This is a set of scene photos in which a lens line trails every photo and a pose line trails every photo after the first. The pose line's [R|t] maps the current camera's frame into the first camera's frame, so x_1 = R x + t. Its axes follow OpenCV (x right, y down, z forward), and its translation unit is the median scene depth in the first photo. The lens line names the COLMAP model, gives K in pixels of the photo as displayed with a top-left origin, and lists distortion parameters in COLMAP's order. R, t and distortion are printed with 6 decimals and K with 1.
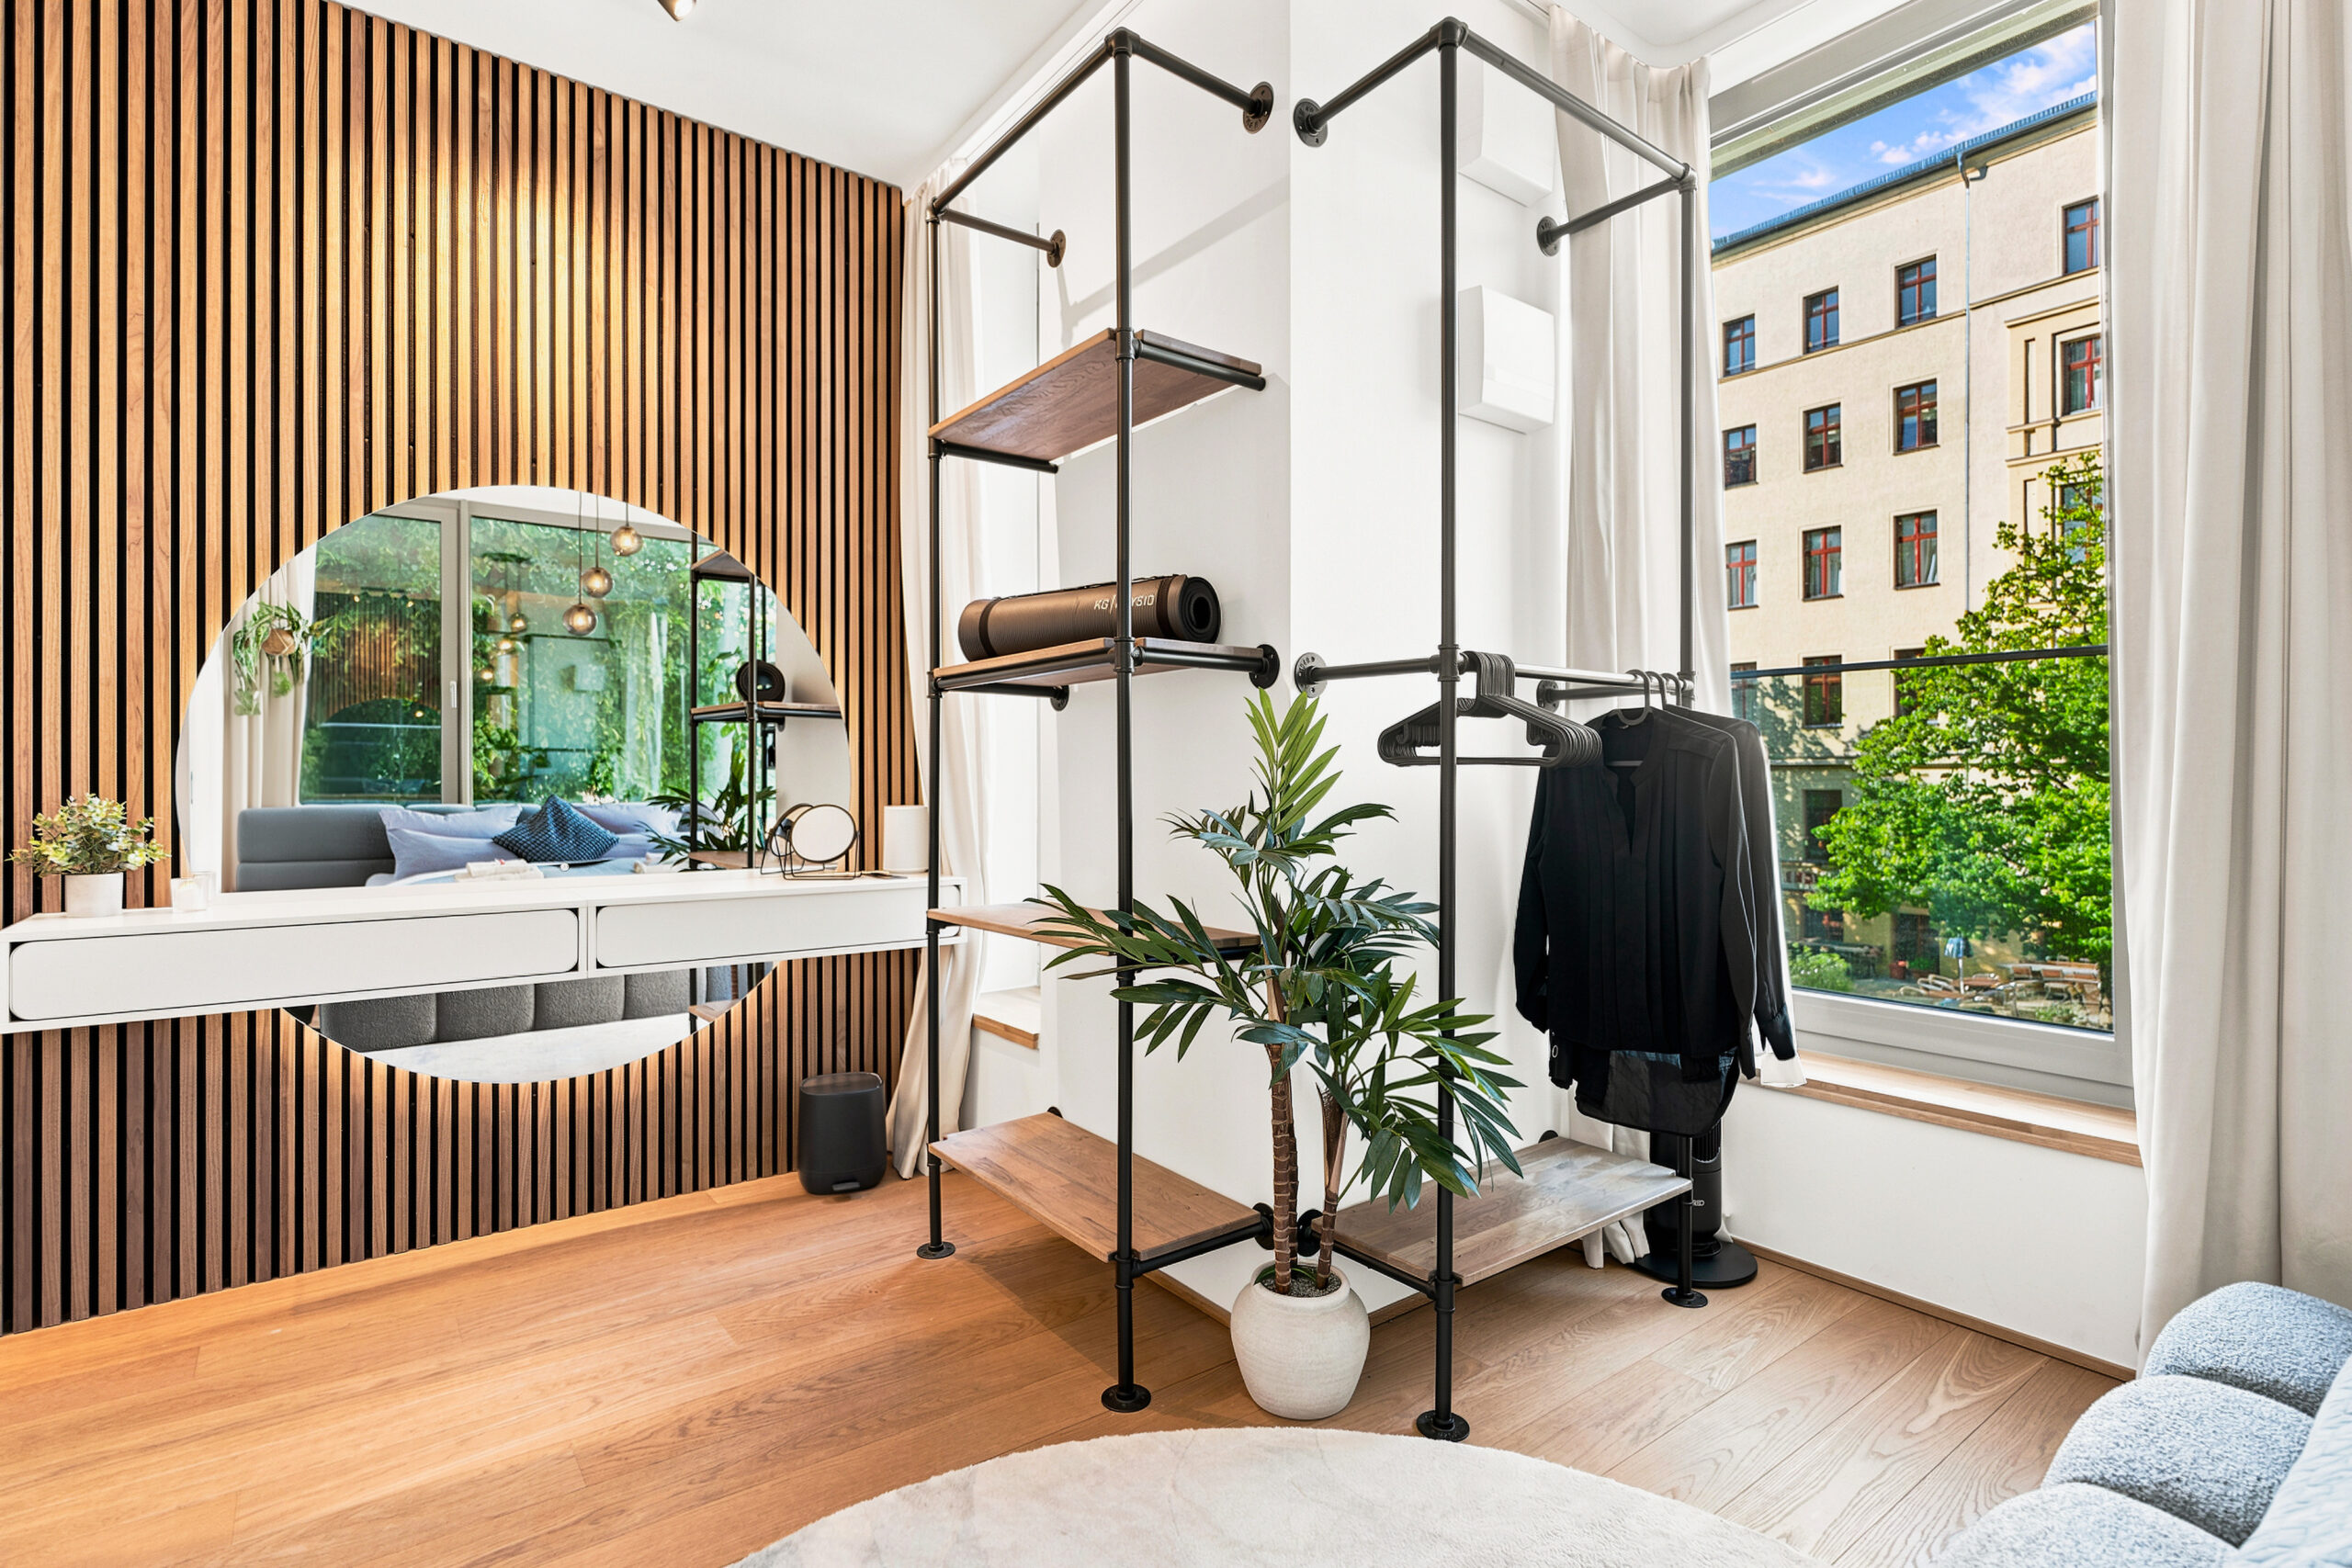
lens RADIAL K [[1096.9, 0, 1161.4], [0, 1096.9, 776.1], [0, 0, 1]] dist [-0.000876, -0.000877]
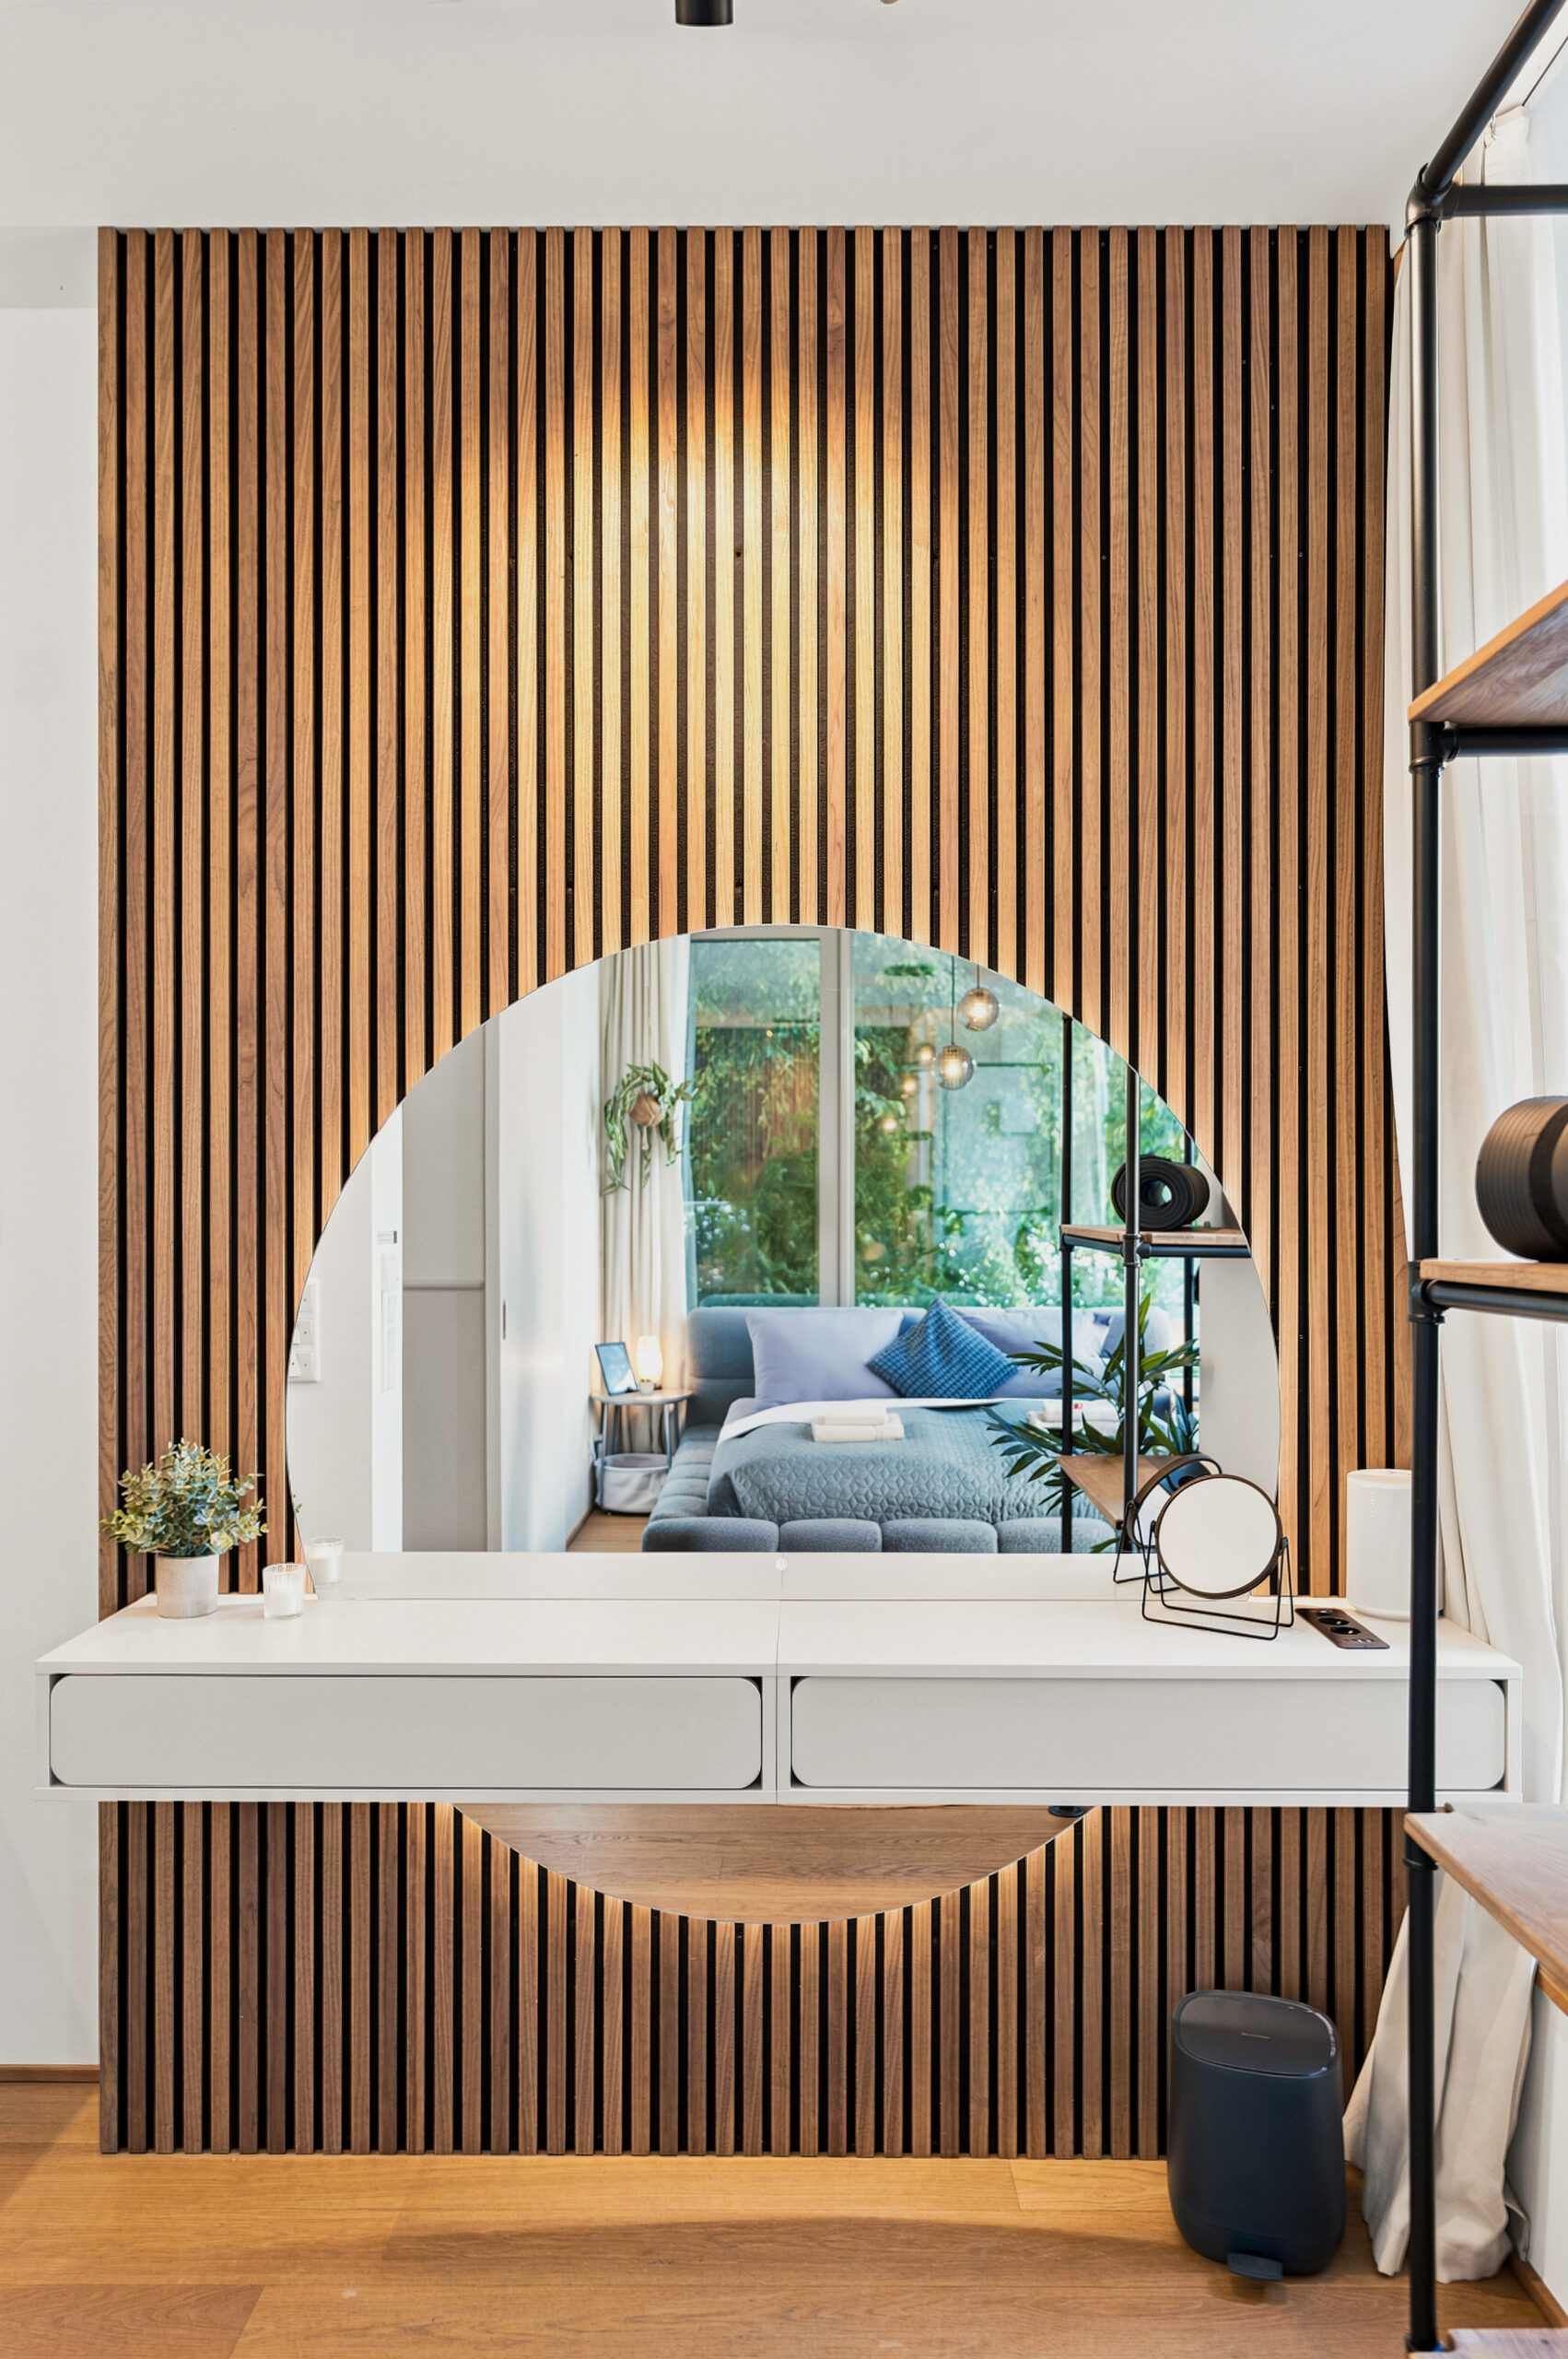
lens RADIAL K [[1561.6, 0, 805.7], [0, 1561.6, 1212.9], [0, 0, 1]] dist [-0.008319, 0.002321]
pose [[0.805066, -0.001106, -0.593184, -0.035144], [-0.002454, 0.999983, -0.005195, -0.097624], [0.593180, 0.005638, 0.805050, 0.319540]]
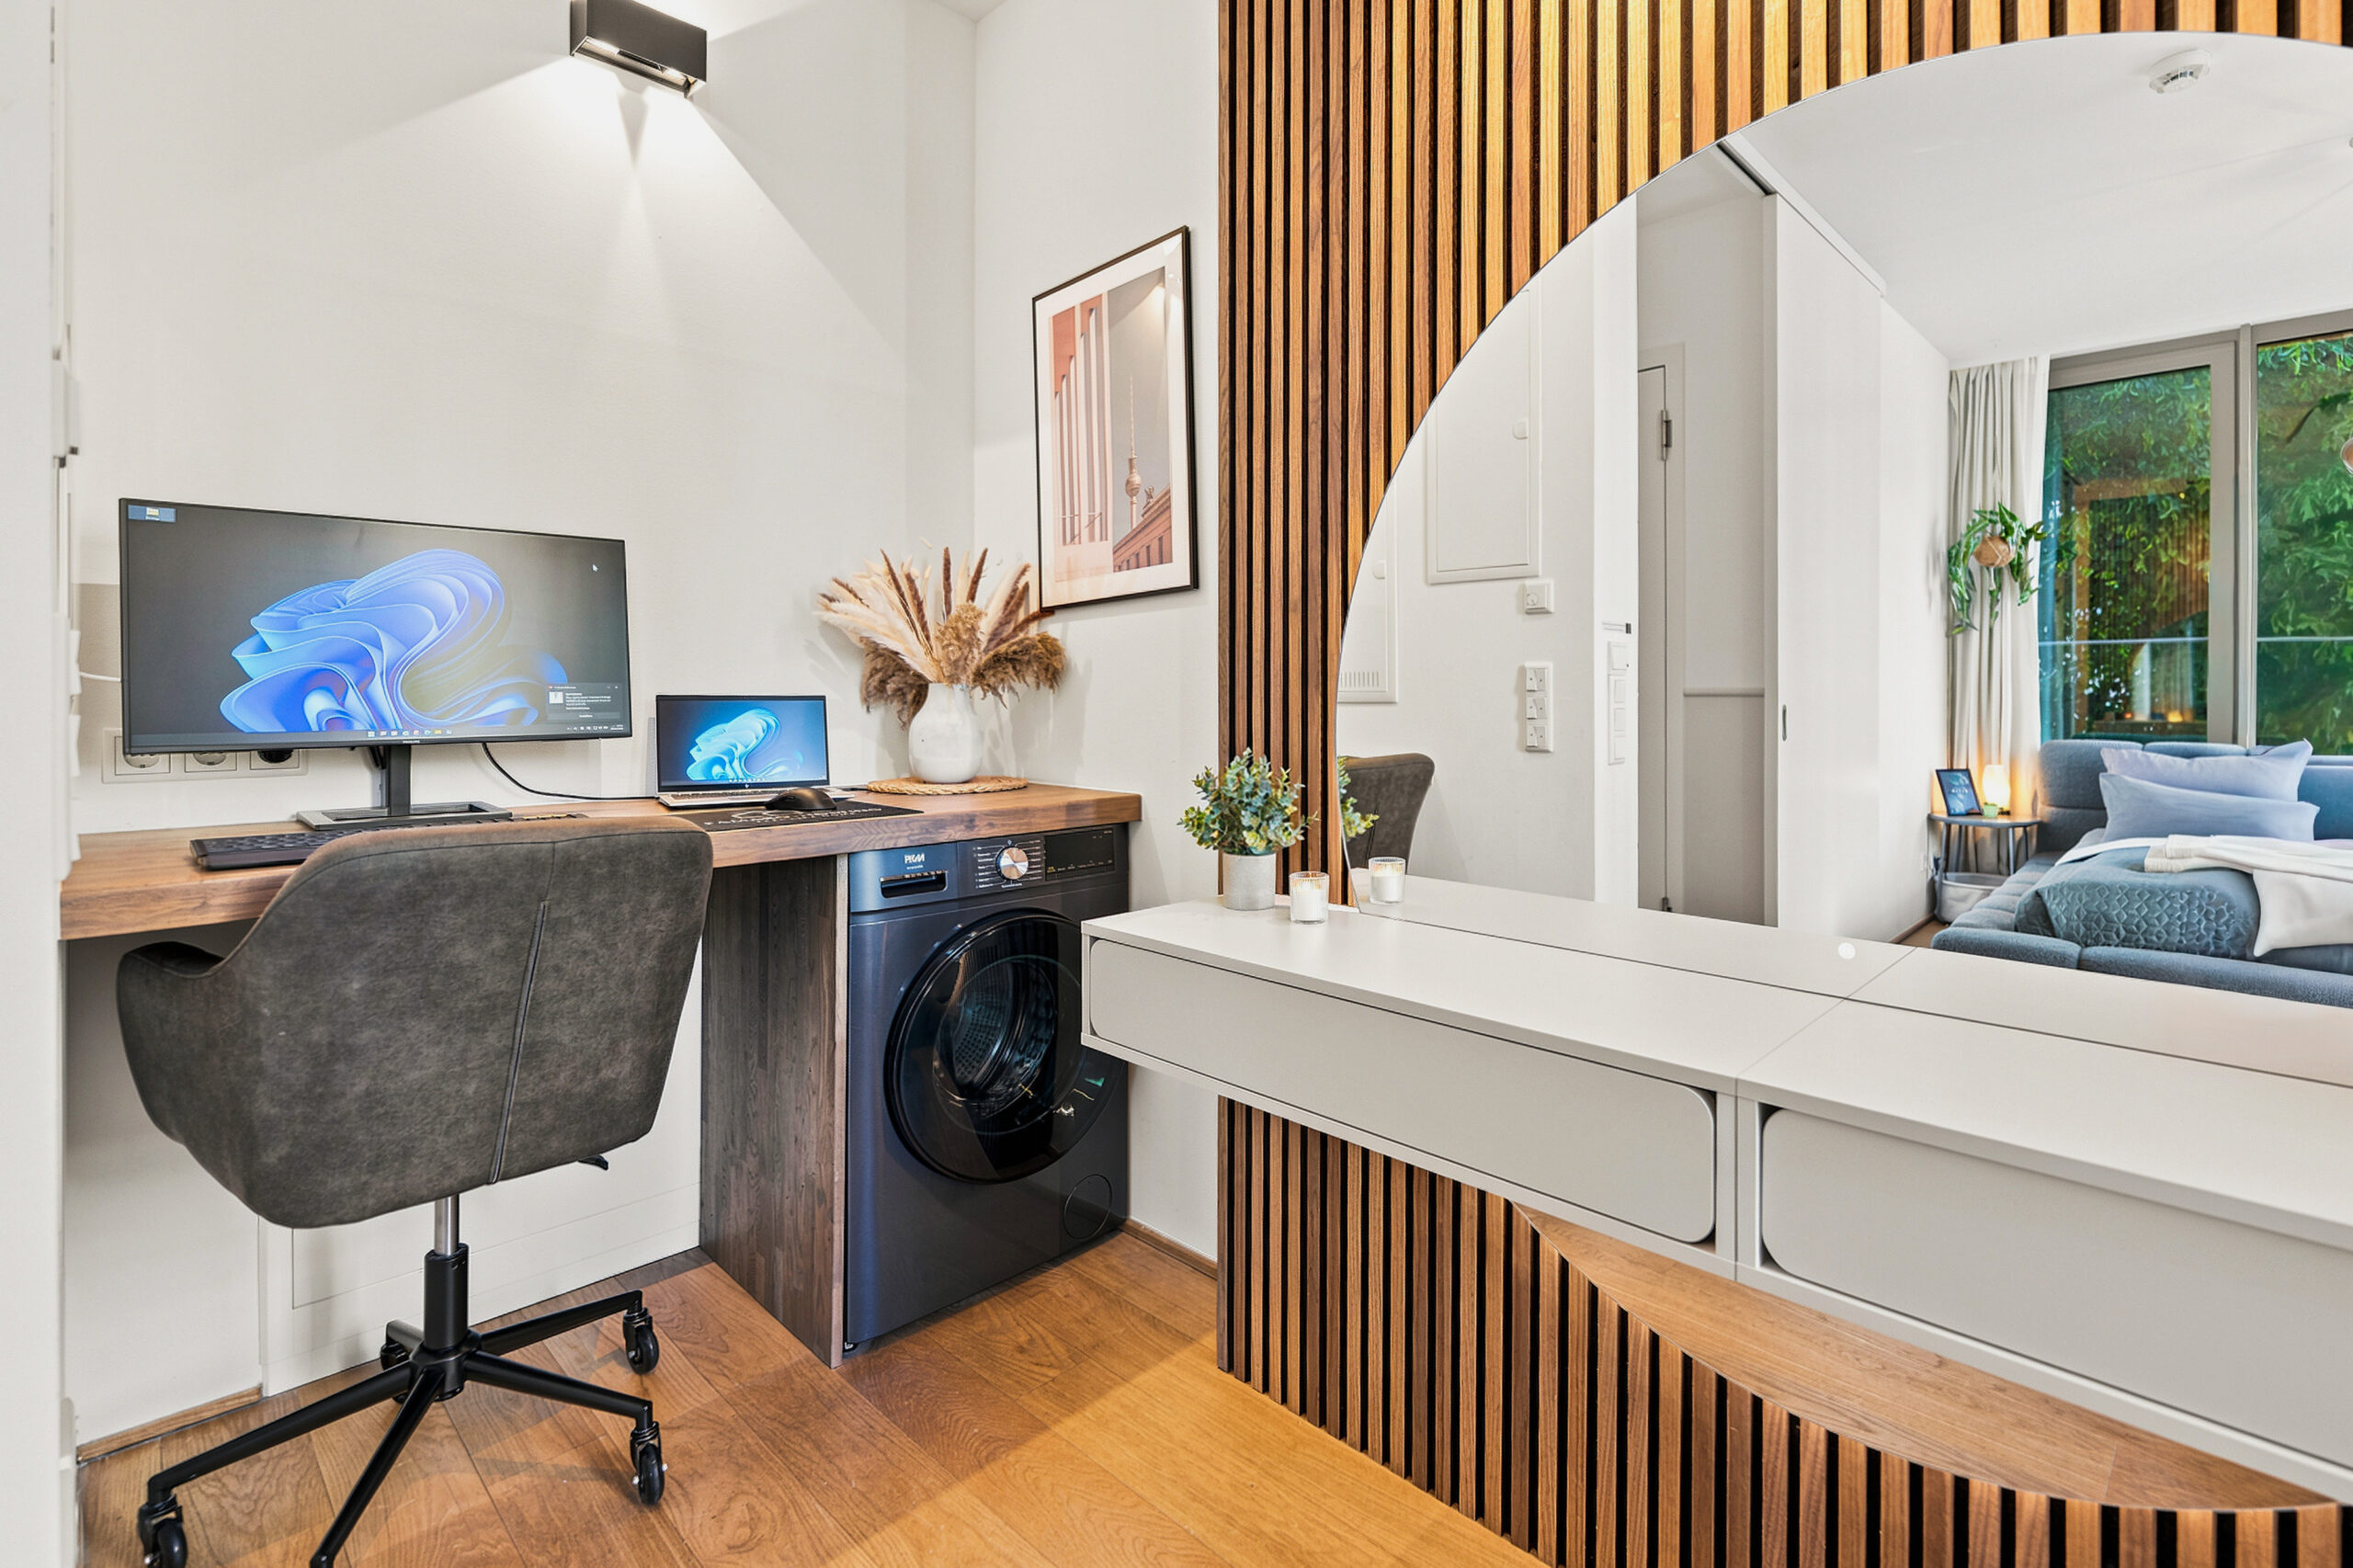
lens RADIAL K [[1097.5, 0, 1282.2], [0, 1097.5, 690.1], [0, 0, 1]] dist [-0.000876, -0.000877]
pose [[0.203598, 0.001176, -0.979054, -0.157583], [-0.006562, 0.999978, -0.000163, -0.018450], [0.979032, 0.006458, 0.203602, 0.664951]]
